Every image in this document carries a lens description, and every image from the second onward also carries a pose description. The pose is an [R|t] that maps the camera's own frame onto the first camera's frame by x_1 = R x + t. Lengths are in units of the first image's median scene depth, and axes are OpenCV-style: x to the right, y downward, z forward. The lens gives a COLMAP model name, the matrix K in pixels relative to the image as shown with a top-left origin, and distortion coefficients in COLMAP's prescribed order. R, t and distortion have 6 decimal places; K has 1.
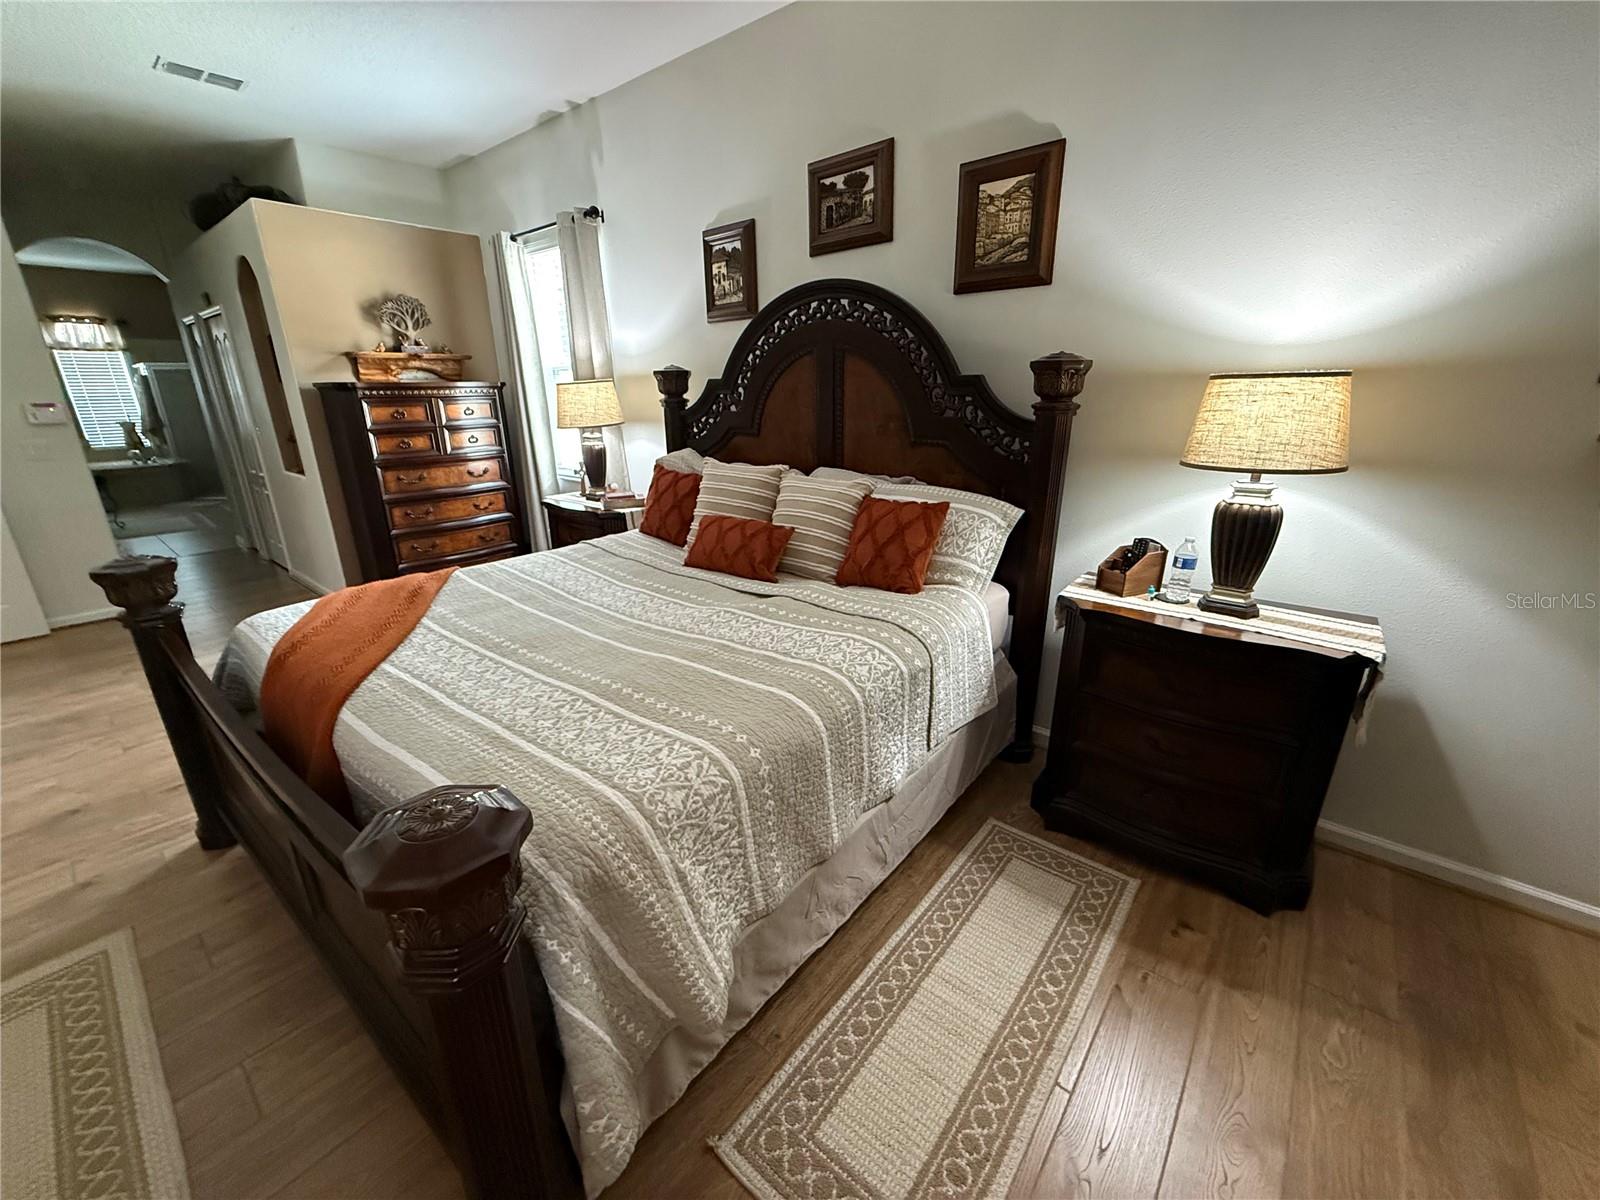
lens RADIAL K [[639.0, 0, 794.2], [0, 639.0, 600.8], [0, 0, 1]] dist [0.000045, -0.000168]
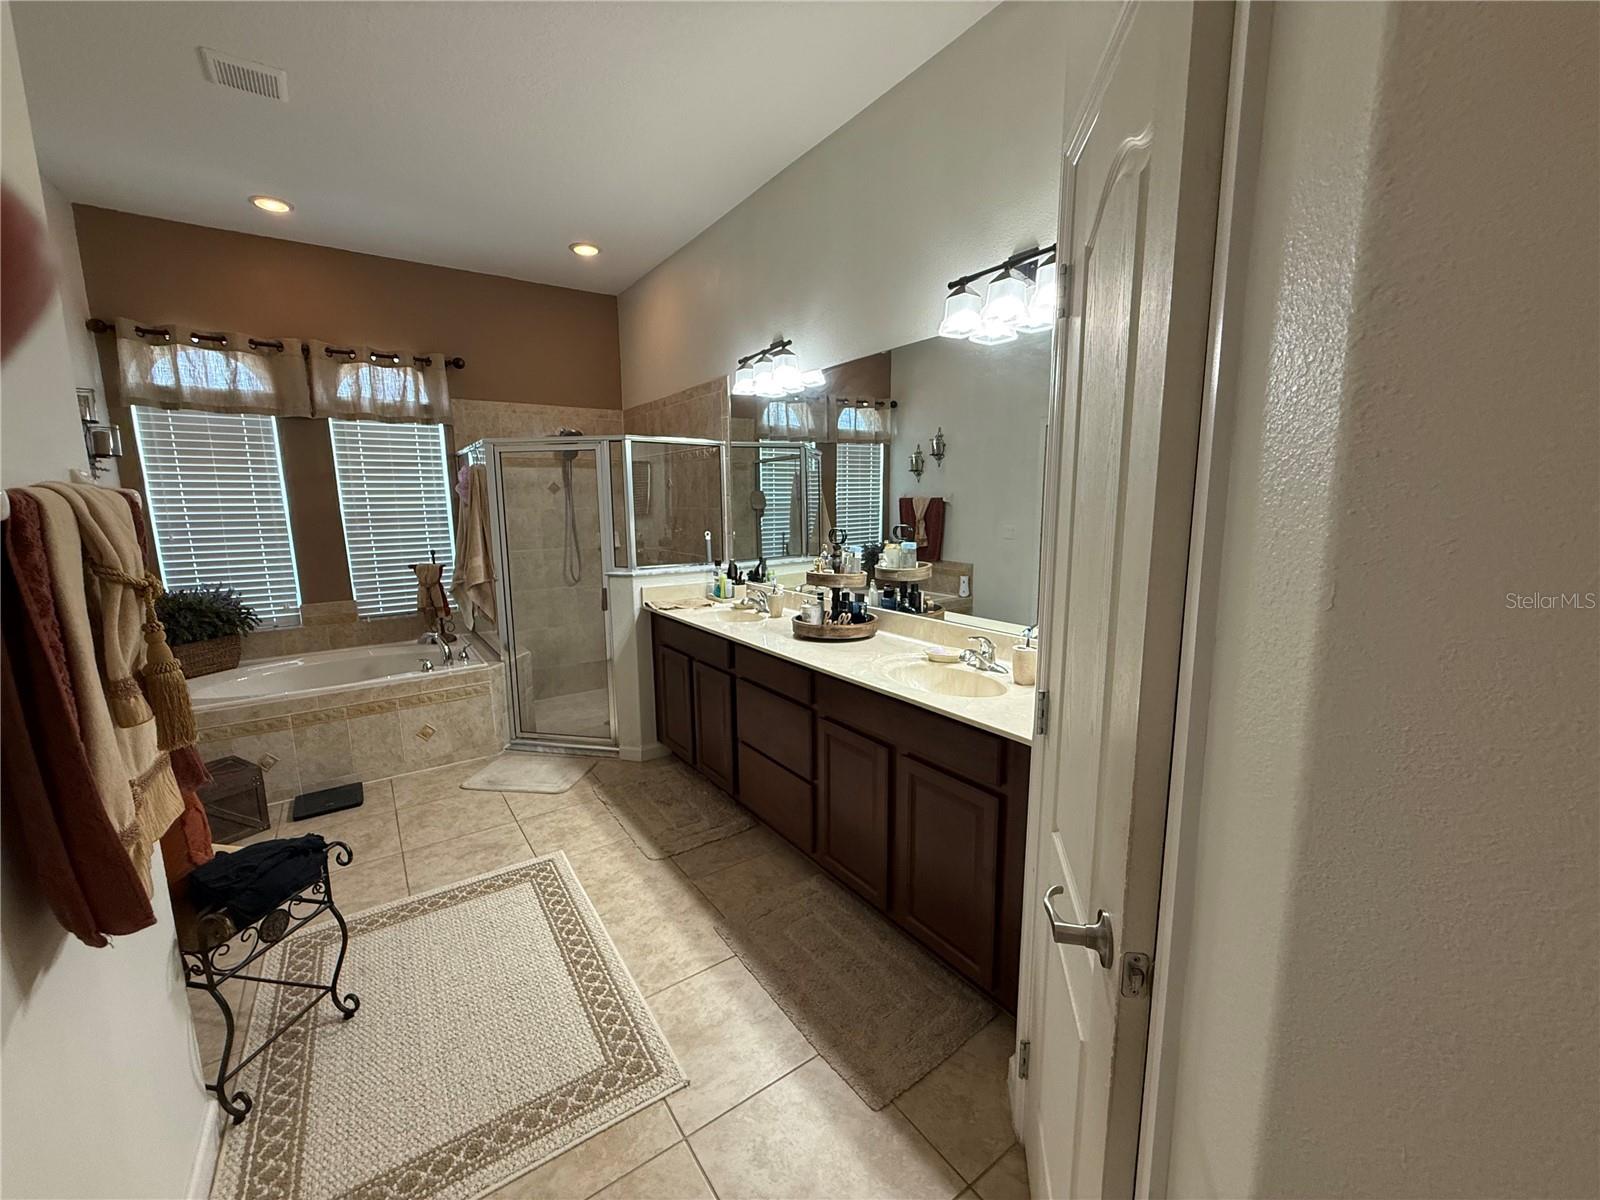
lens RADIAL K [[639.0, 0, 801.9], [0, 639.0, 604.9], [0, 0, 1]] dist [0.000045, -0.000168]
pose [[0.965596, 0.040277, -0.256907, -2.659701], [-0.081423, 0.985084, -0.151593, -0.811917], [0.246969, 0.167296, 0.954473, 2.527389]]
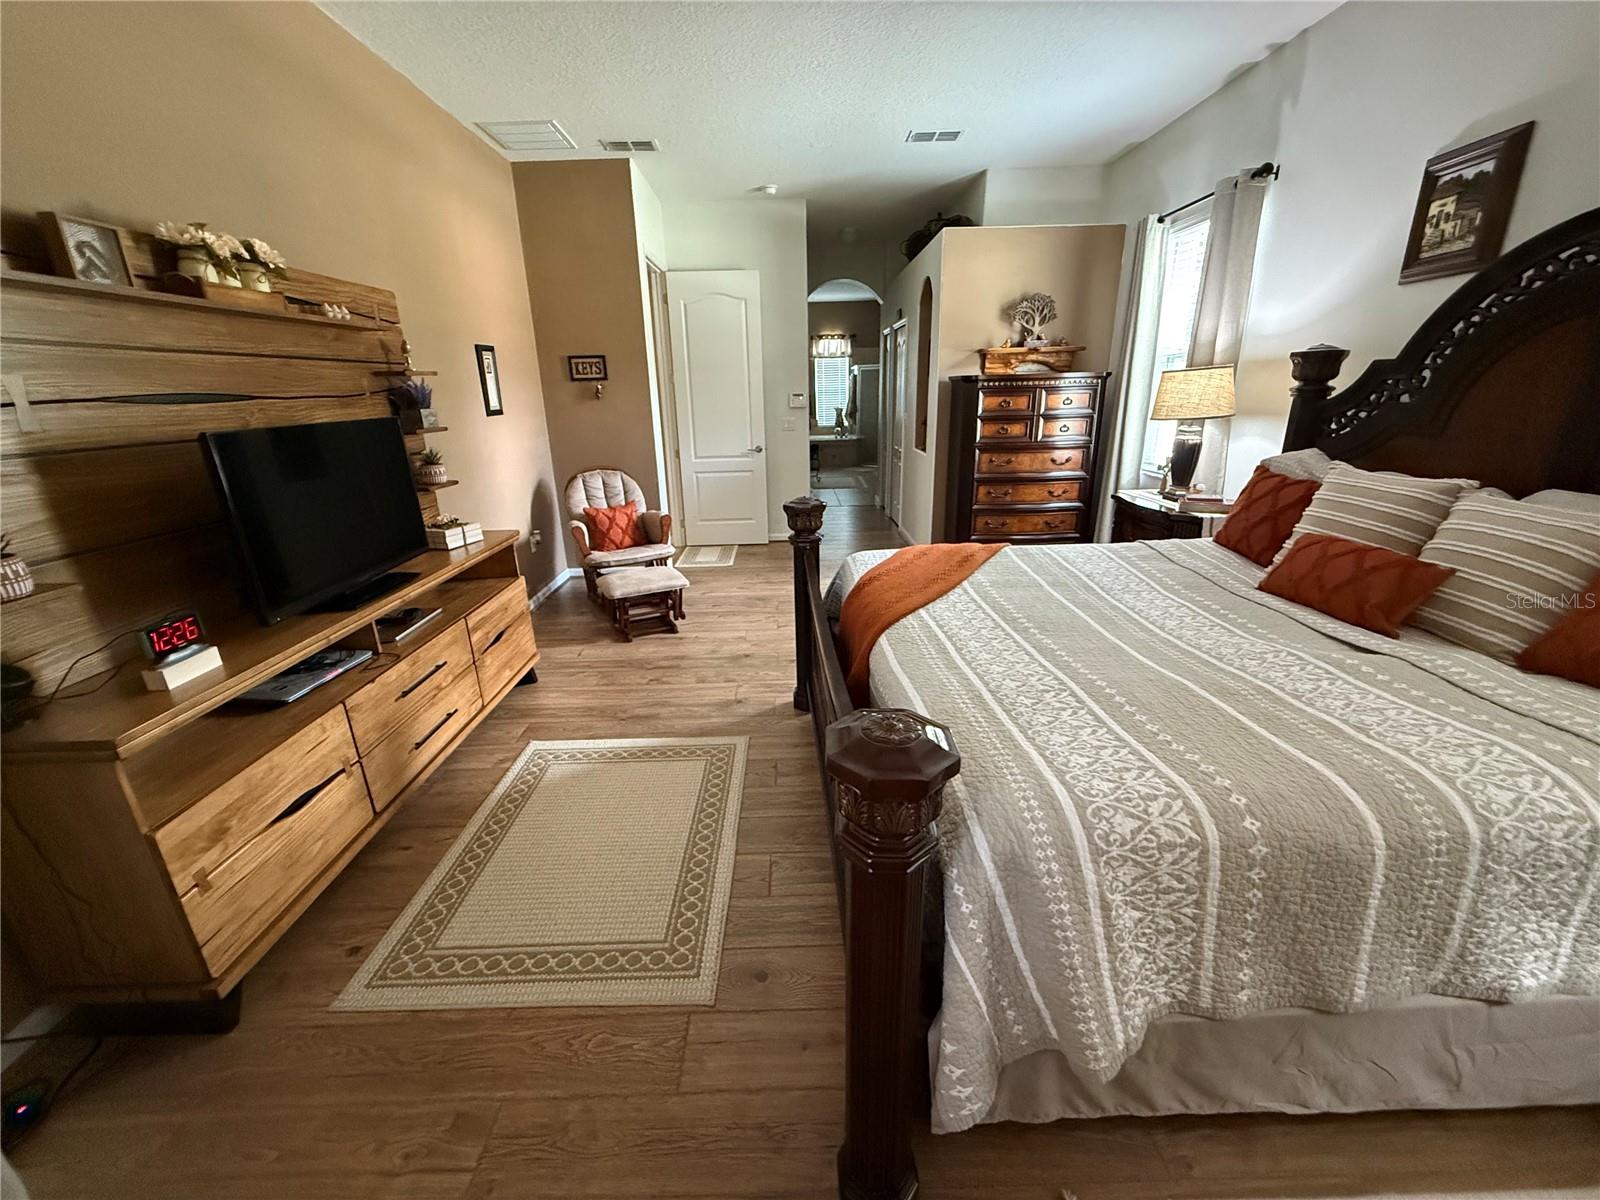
lens RADIAL K [[639.0, 0, 793.6], [0, 639.0, 599.4], [0, 0, 1]] dist [0.000045, -0.000168]
pose [[0.650671, 0.230898, -0.723404, 0.044289], [-0.224274, 0.968587, 0.107431, 0.004182], [0.725485, 0.092338, 0.682016, 0.006651]]
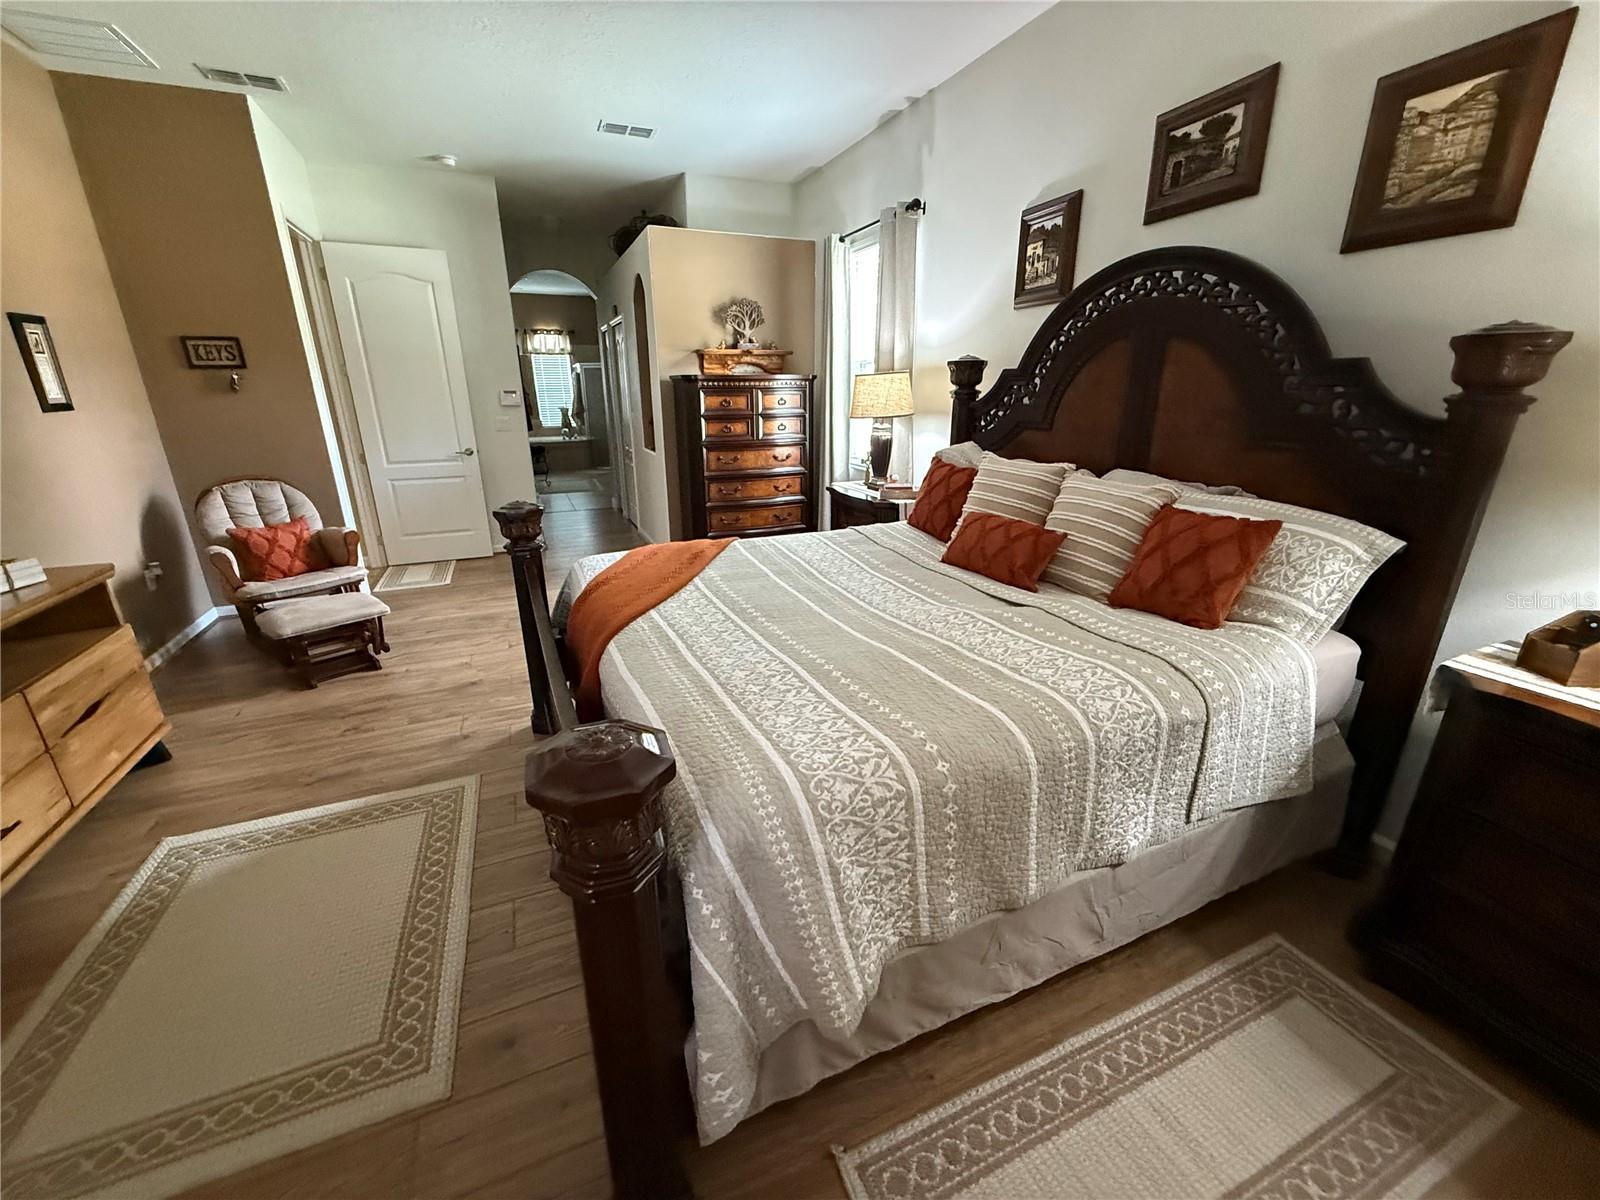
lens RADIAL K [[639.0, 0, 793.2], [0, 639.0, 599.8], [0, 0, 1]] dist [0.000045, -0.000168]
pose [[0.891659, 0.147674, -0.427944, 0.057742], [-0.146774, 0.988540, 0.035308, 0.000605], [0.428254, 0.031329, 0.903115, 0.042349]]
